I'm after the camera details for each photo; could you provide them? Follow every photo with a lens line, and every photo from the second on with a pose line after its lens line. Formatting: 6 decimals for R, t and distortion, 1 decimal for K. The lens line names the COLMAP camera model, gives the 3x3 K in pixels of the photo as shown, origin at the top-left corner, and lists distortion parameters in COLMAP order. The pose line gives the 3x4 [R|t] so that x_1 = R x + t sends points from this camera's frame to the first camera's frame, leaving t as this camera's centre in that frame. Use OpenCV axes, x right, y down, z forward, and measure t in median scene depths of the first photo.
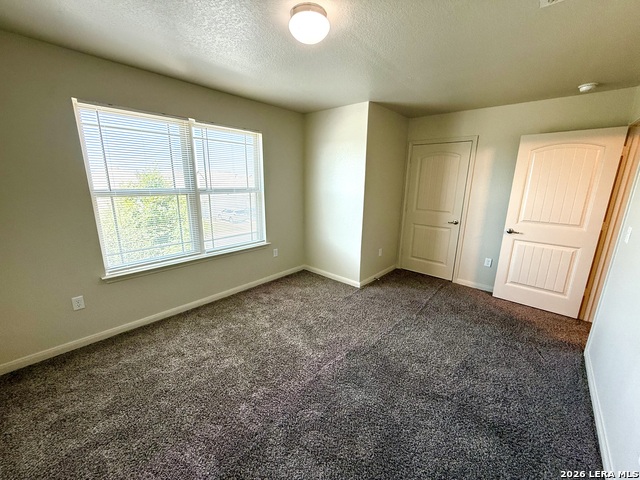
lens RADIAL K [[263.2, 0, 306.8], [0, 263.2, 240.8], [0, 0, 1]] dist [0.000380, -0.000002]
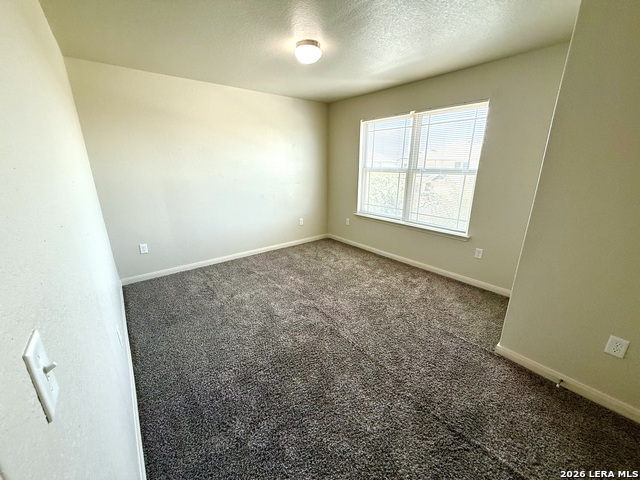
lens RADIAL K [[254.8, 0, 319.0], [0, 254.8, 239.6], [0, 0, 1]] dist [0.000271, 0.000039]
pose [[-0.166172, 0.272181, -0.947789, 0.843299], [-0.217839, 0.927274, 0.304482, -0.150604], [0.961734, 0.257062, -0.094795, 0.745694]]
